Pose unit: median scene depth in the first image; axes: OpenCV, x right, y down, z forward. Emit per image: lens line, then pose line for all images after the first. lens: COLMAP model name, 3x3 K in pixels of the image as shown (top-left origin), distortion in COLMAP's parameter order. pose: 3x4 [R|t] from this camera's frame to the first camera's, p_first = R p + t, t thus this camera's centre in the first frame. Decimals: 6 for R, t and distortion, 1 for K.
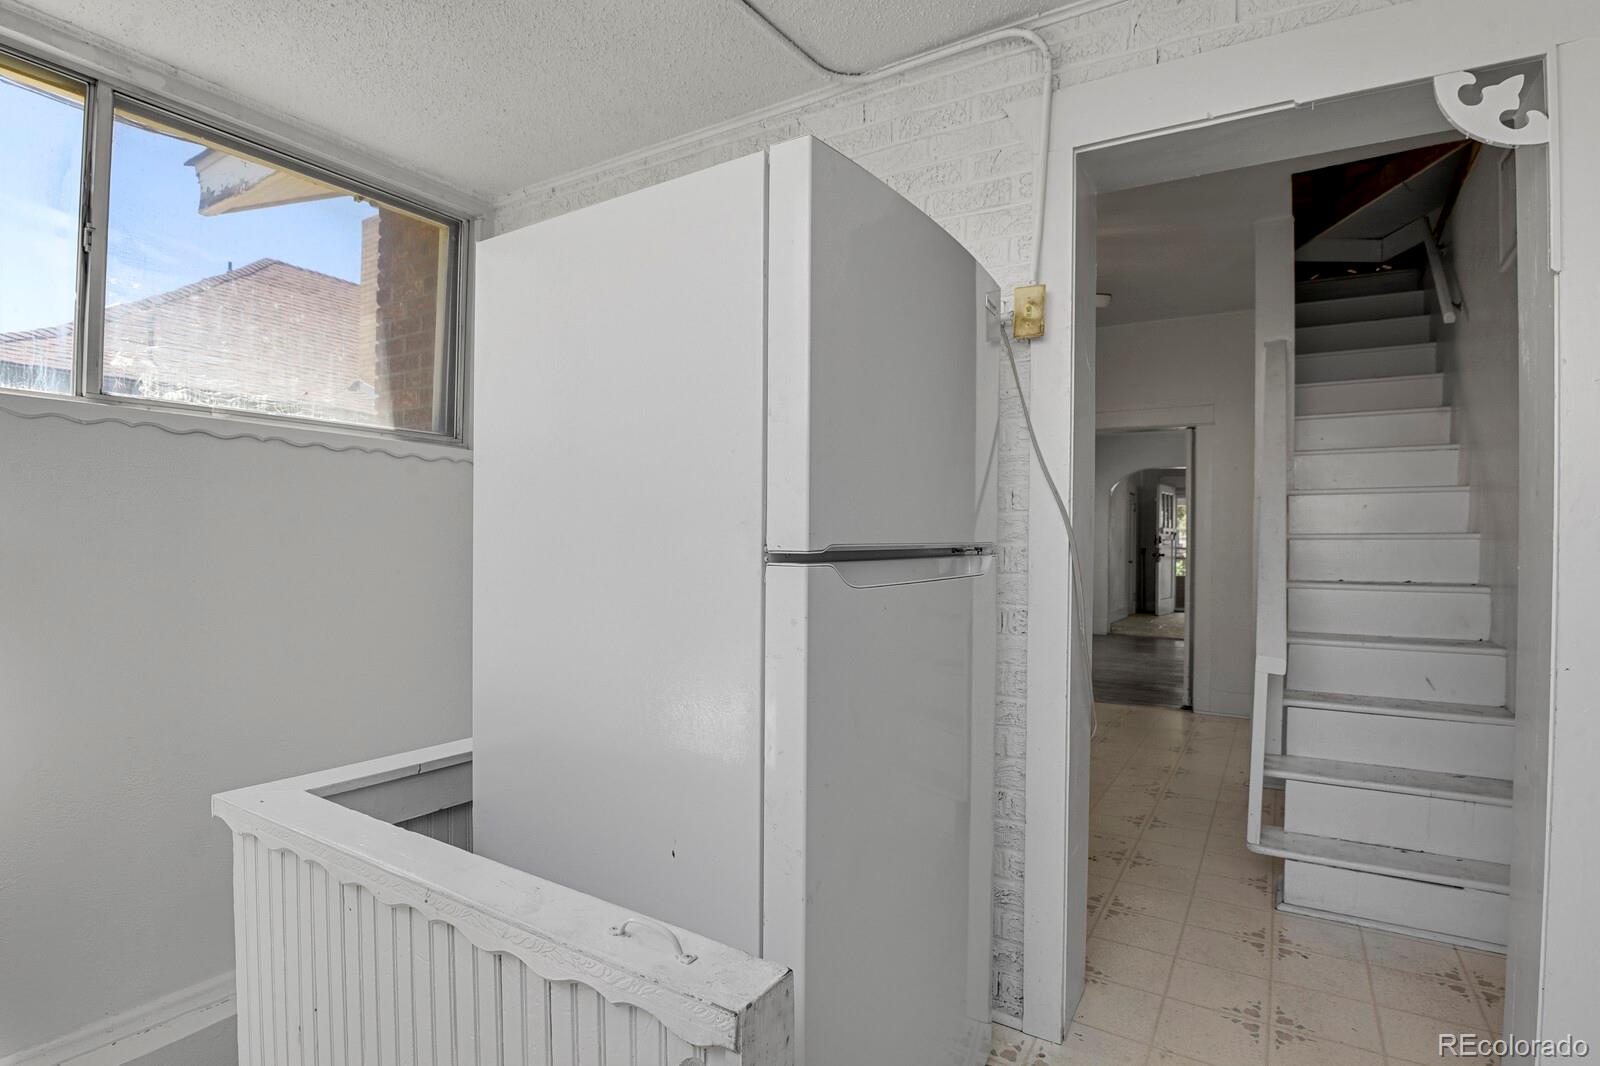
lens RADIAL K [[775.8, 0, 803.5], [0, 775.8, 543.1], [0, 0, 1]] dist [-0.033282, -0.001307]
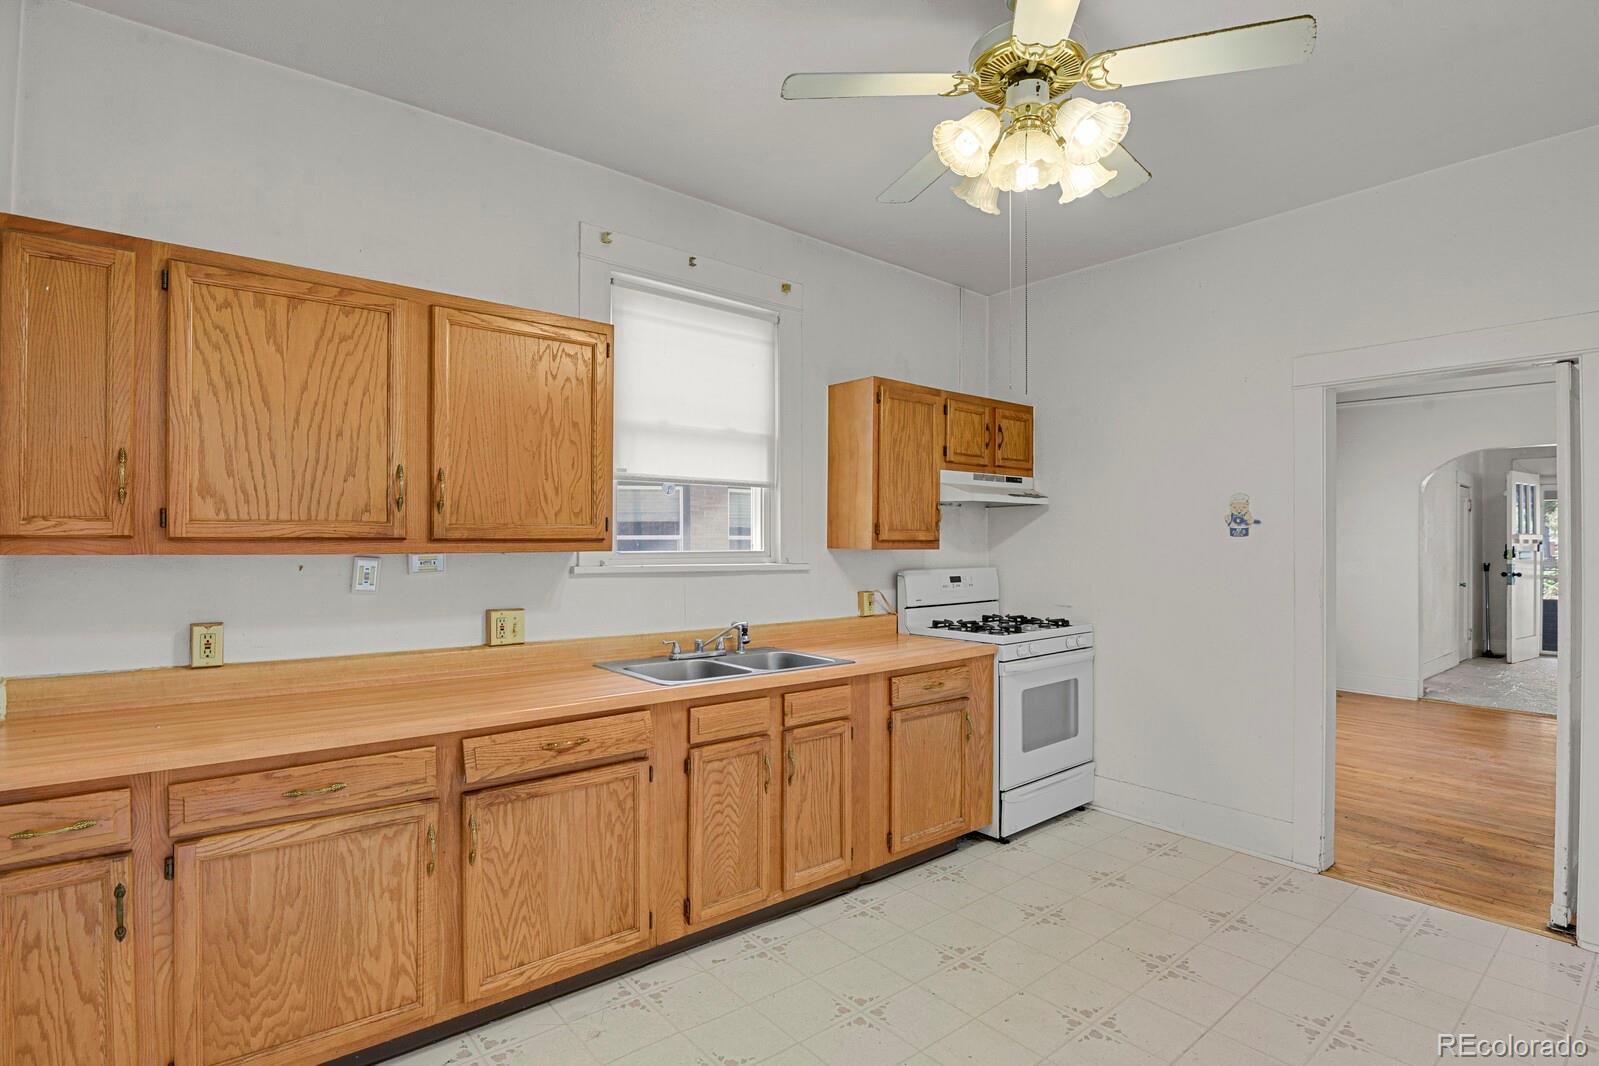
lens RADIAL K [[775.4, 0, 796.6], [0, 775.4, 535.8], [0, 0, 1]] dist [-0.033282, -0.001307]
pose [[0.944790, -0.011594, -0.327470, 0.091323], [0.007851, 0.999888, -0.012748, -0.017333], [0.327581, 0.009473, 0.944776, 0.184309]]
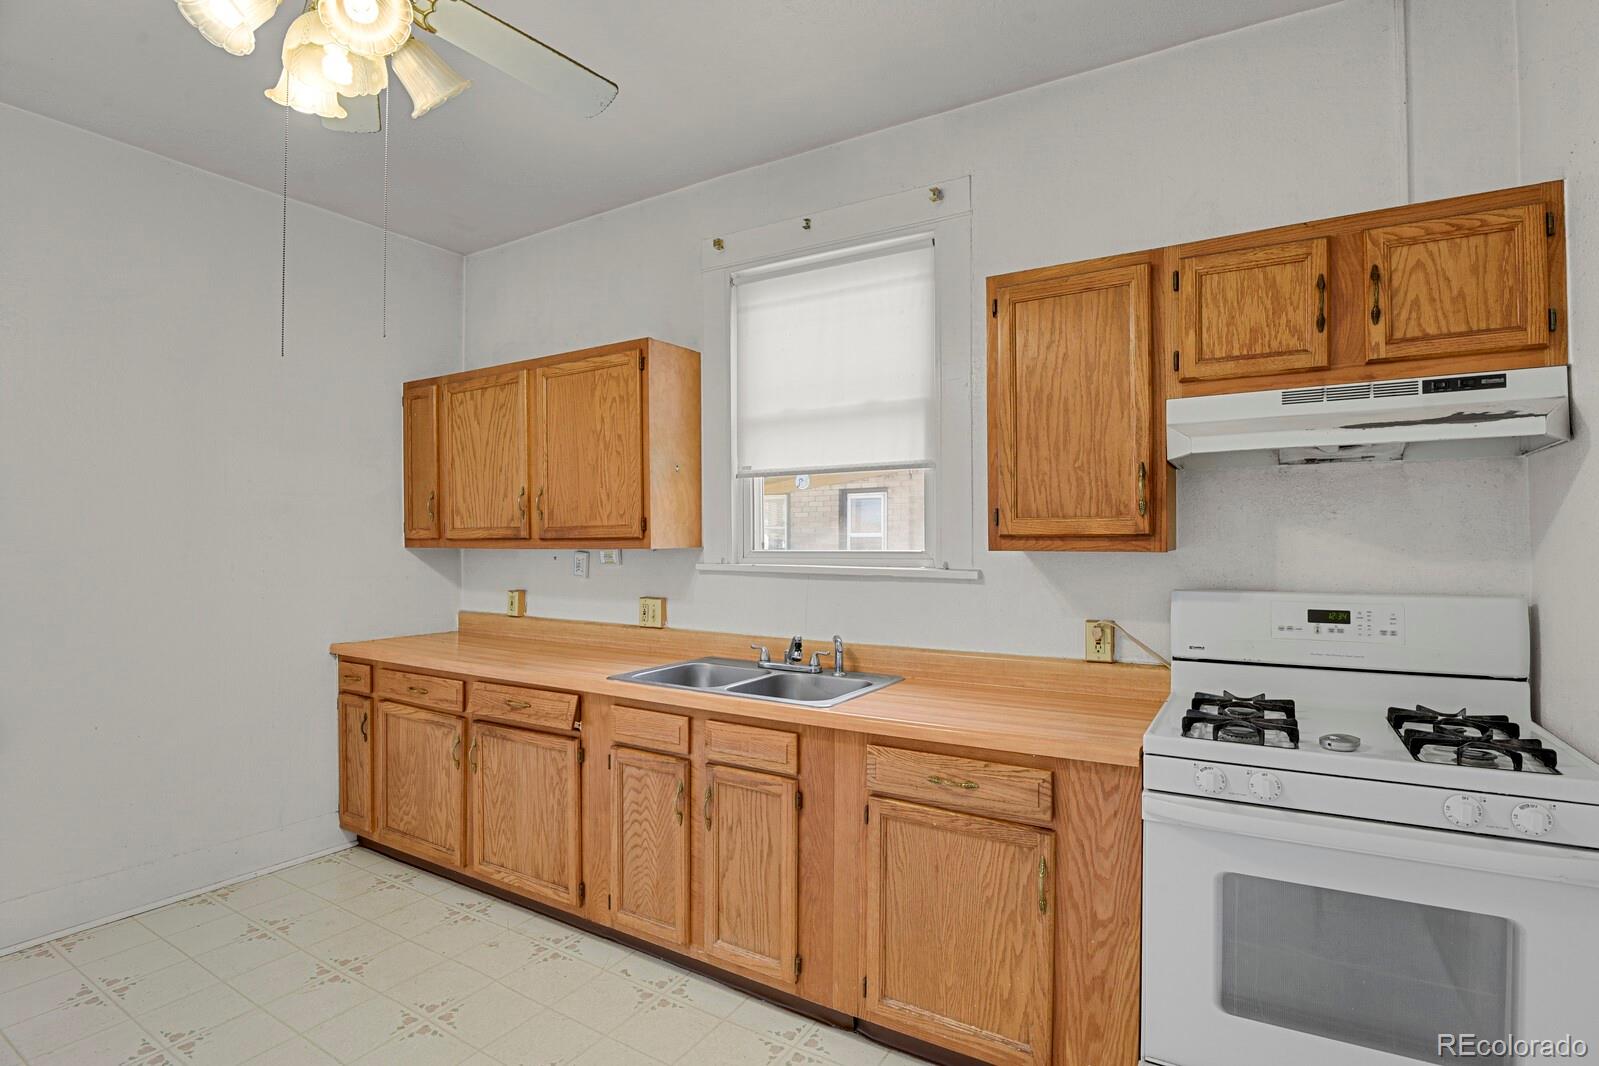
lens RADIAL K [[775.4, 0, 803.8], [0, 775.4, 536.7], [0, 0, 1]] dist [-0.033282, -0.001307]
pose [[0.007863, -0.019177, -0.999785, 0.688917], [-0.000955, 0.999815, -0.019185, -0.007164], [0.999969, 0.001106, 0.007843, 1.423119]]
